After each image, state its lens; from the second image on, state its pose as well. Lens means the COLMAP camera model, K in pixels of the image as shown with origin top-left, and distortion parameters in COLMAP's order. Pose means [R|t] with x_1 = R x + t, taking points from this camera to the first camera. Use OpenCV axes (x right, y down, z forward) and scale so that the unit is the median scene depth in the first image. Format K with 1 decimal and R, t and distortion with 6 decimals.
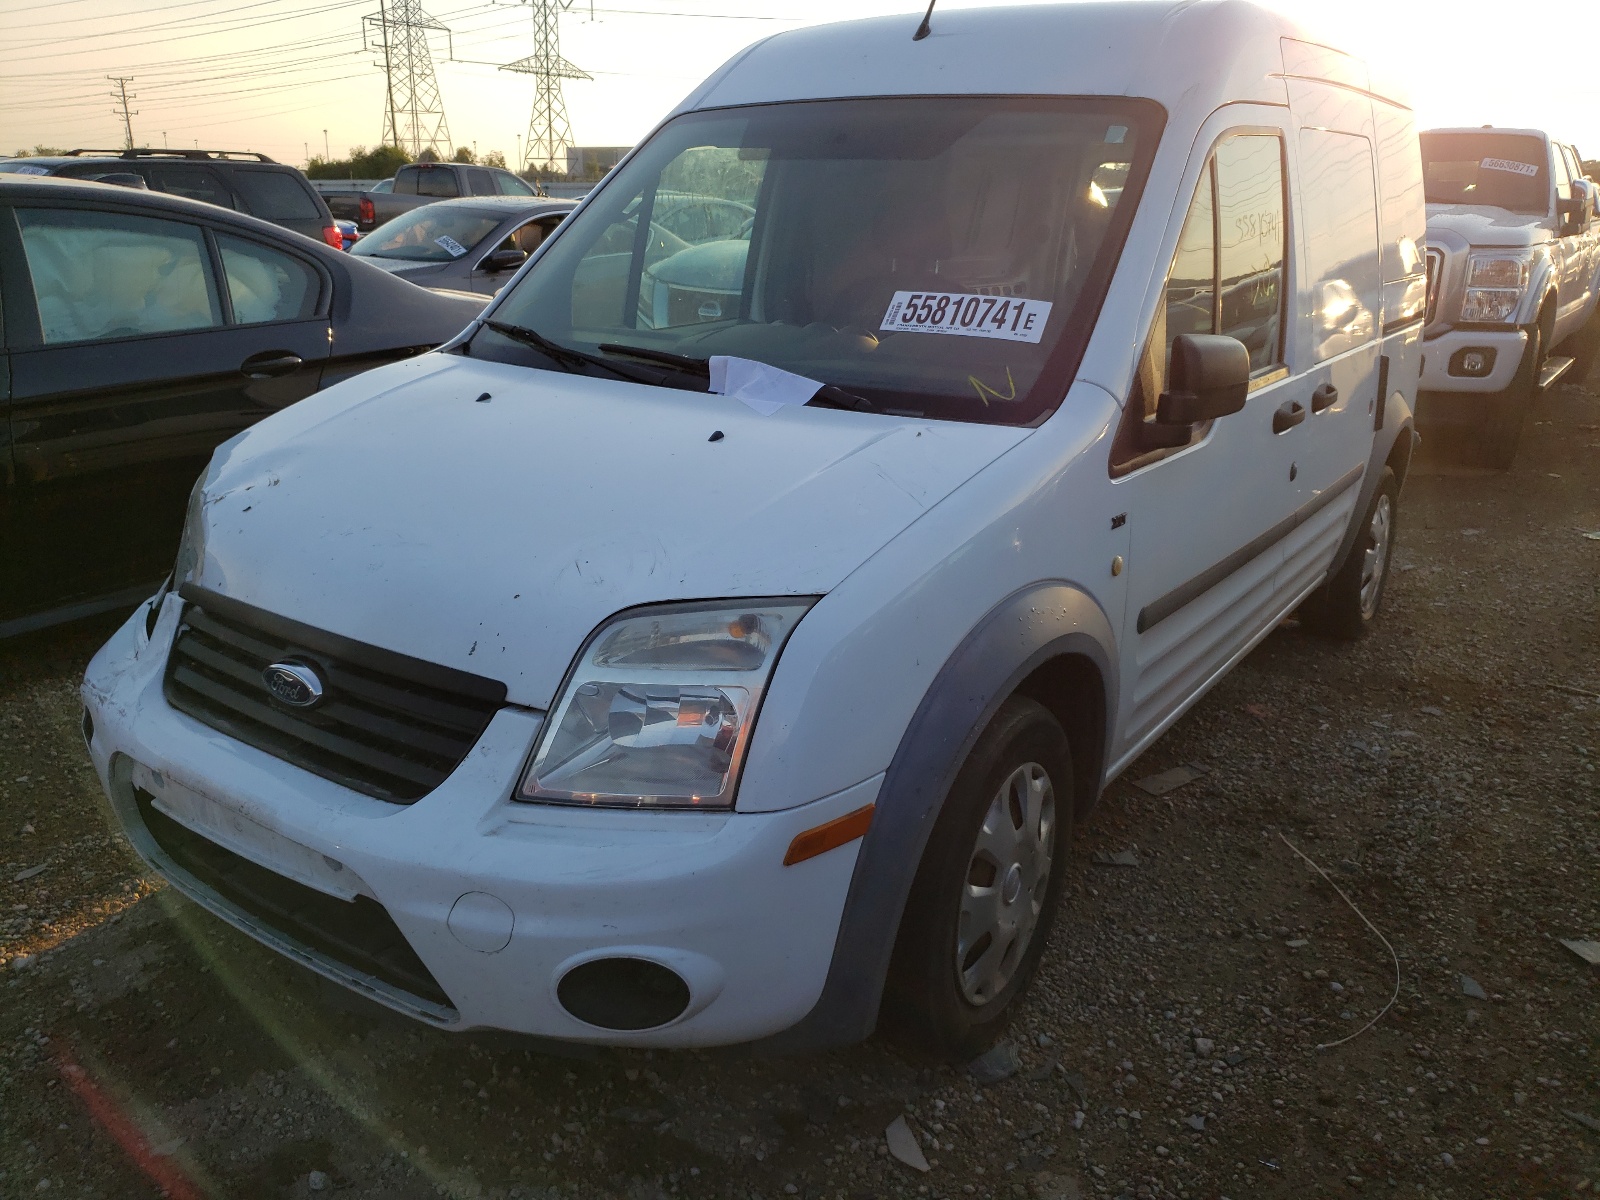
lens RADIAL K [[1238.2, 0, 800.0], [0, 1238.2, 600.0], [0, 0, 1]] dist [0.093628, -0.154225]
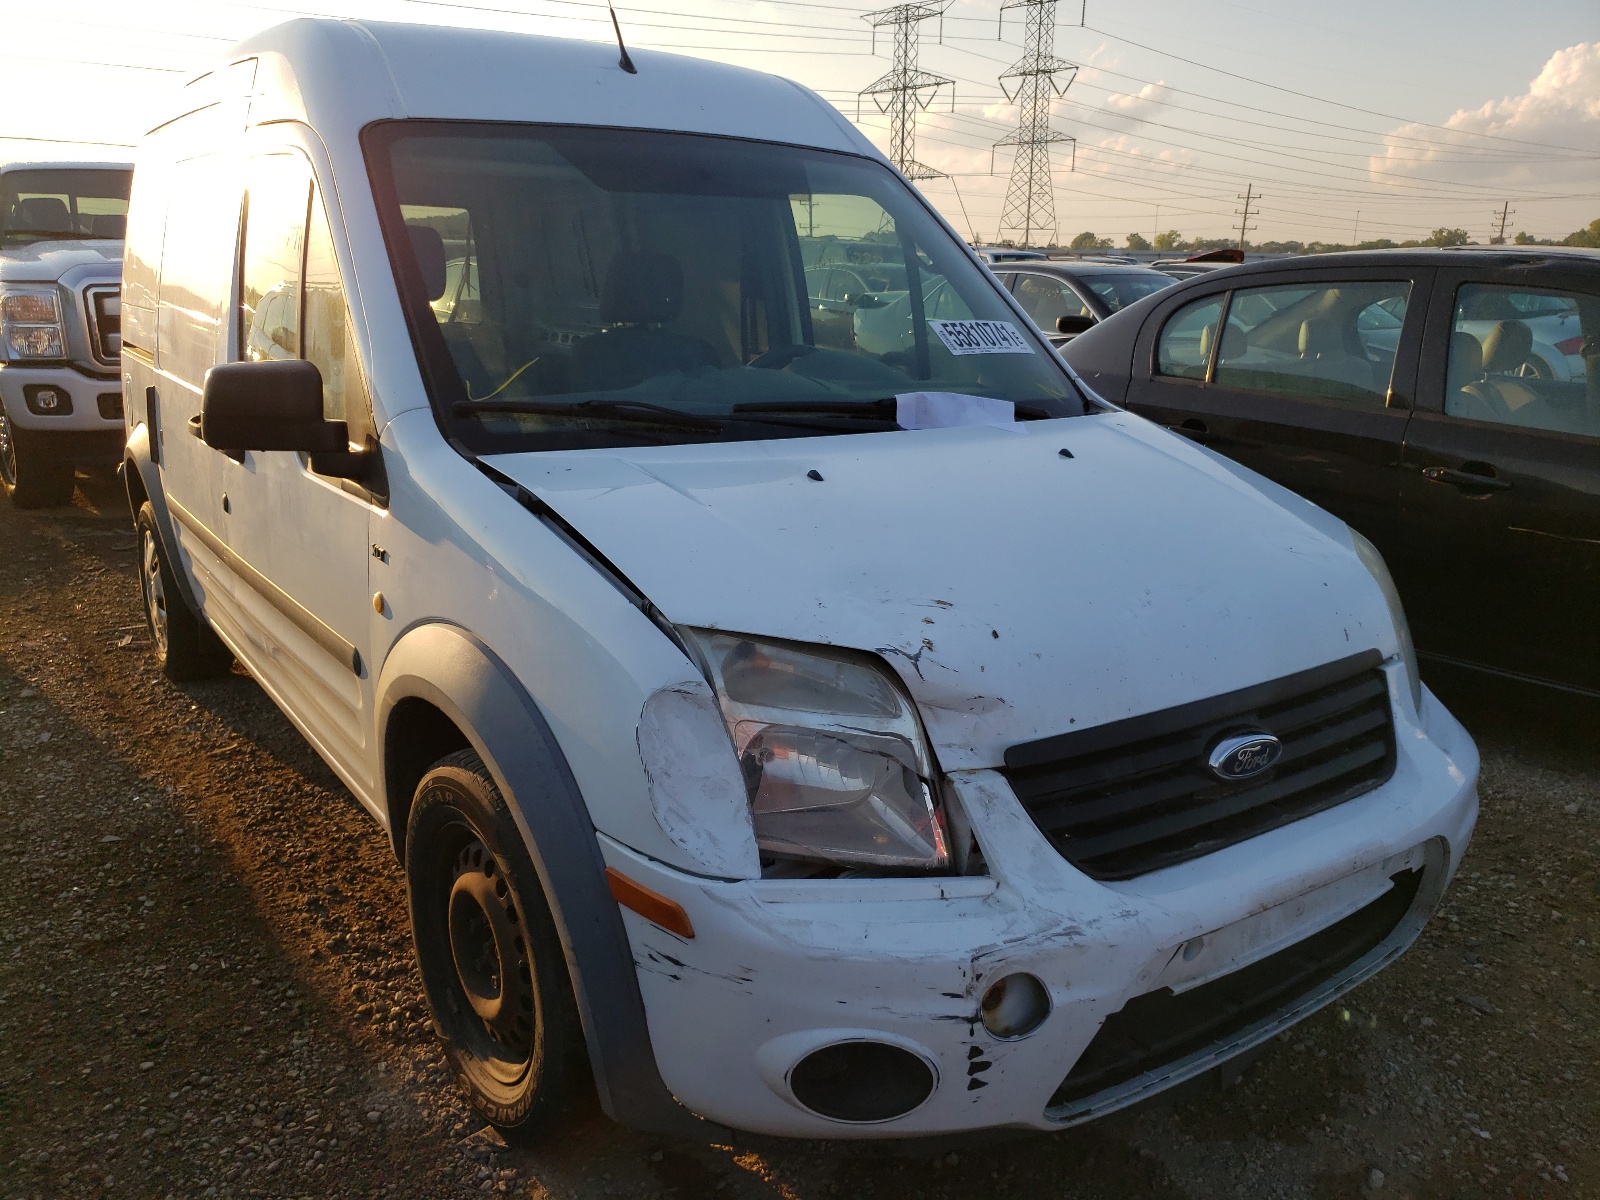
lens RADIAL K [[1238.2, 0, 800.0], [0, 1238.2, 600.0], [0, 0, 1]] dist [0.093628, -0.154225]
pose [[0.329723, -0.246365, 0.911365, -1.187764], [0.263816, 0.950937, 0.161617, -0.249910], [-0.906468, 0.187144, 0.378541, 0.819919]]
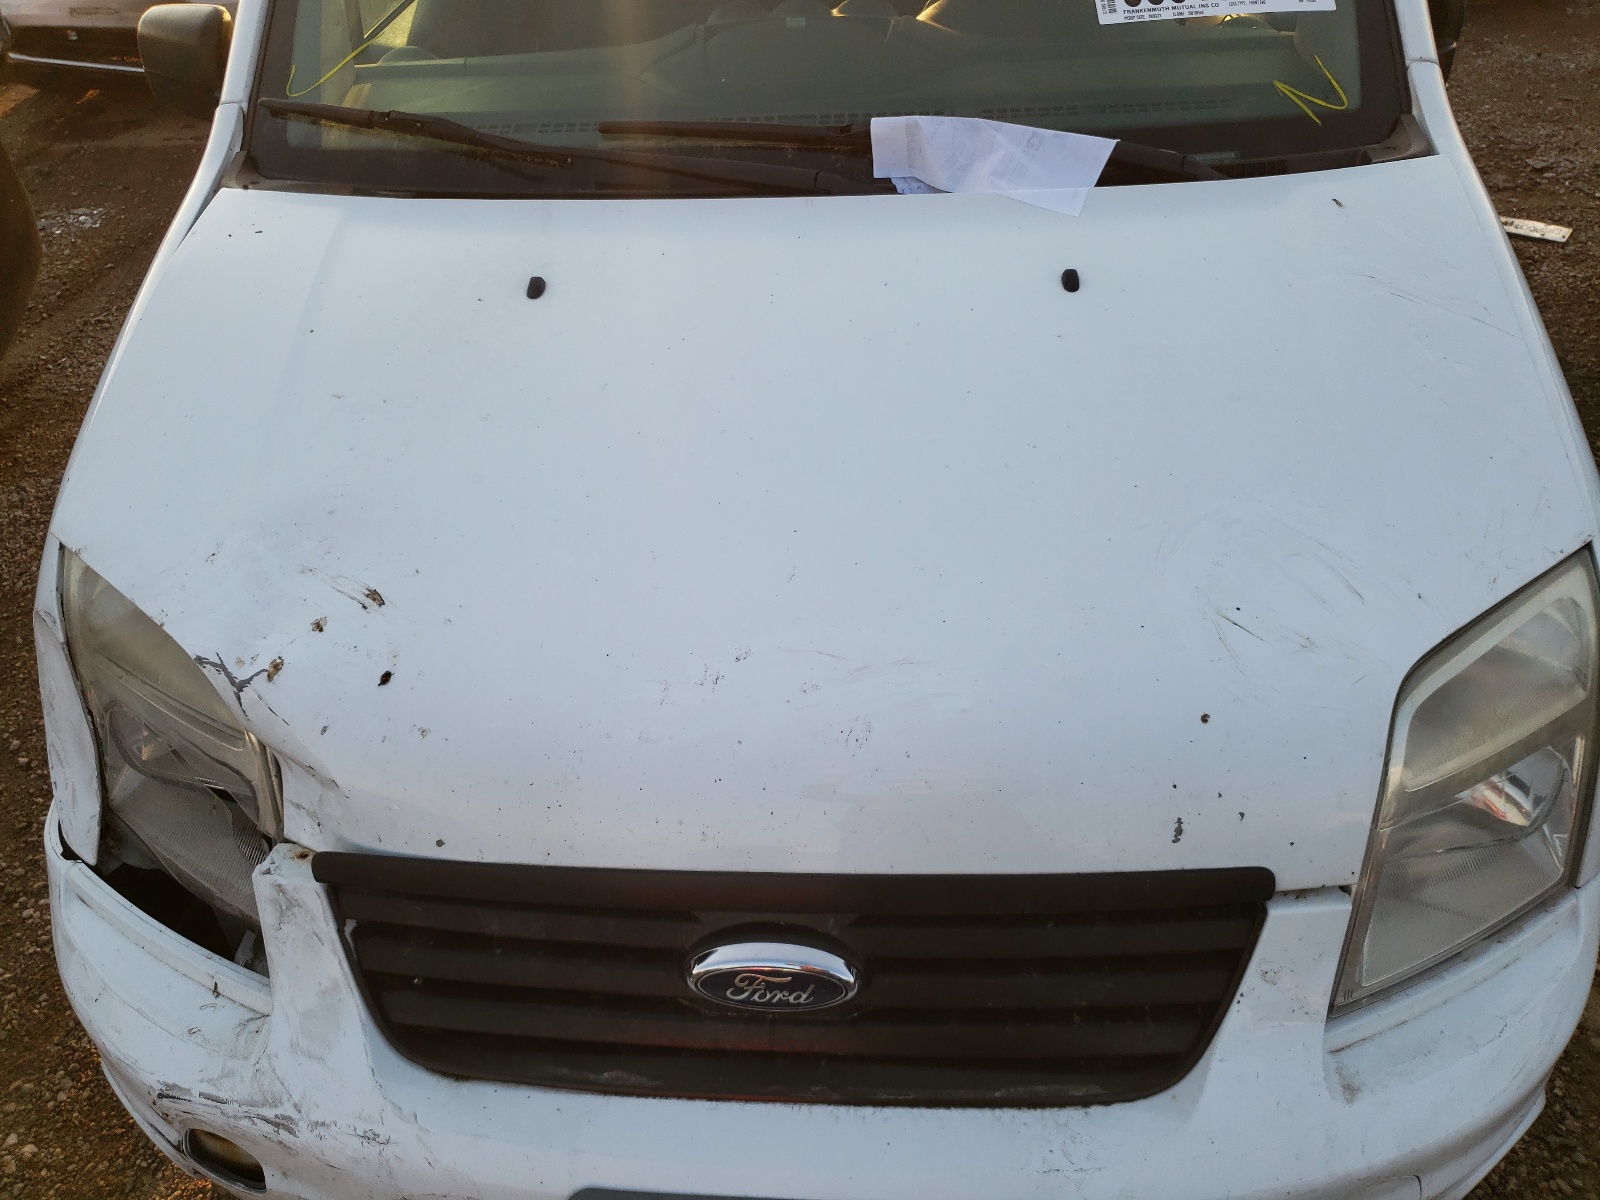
lens RADIAL K [[1238.2, 0, 800.0], [0, 1238.2, 600.0], [0, 0, 1]] dist [0.093628, -0.154225]
pose [[0.841938, -0.371992, 0.390848, -0.484602], [0.216118, 0.896211, 0.387427, -0.260610], [-0.494401, -0.241720, 0.834948, 0.504816]]
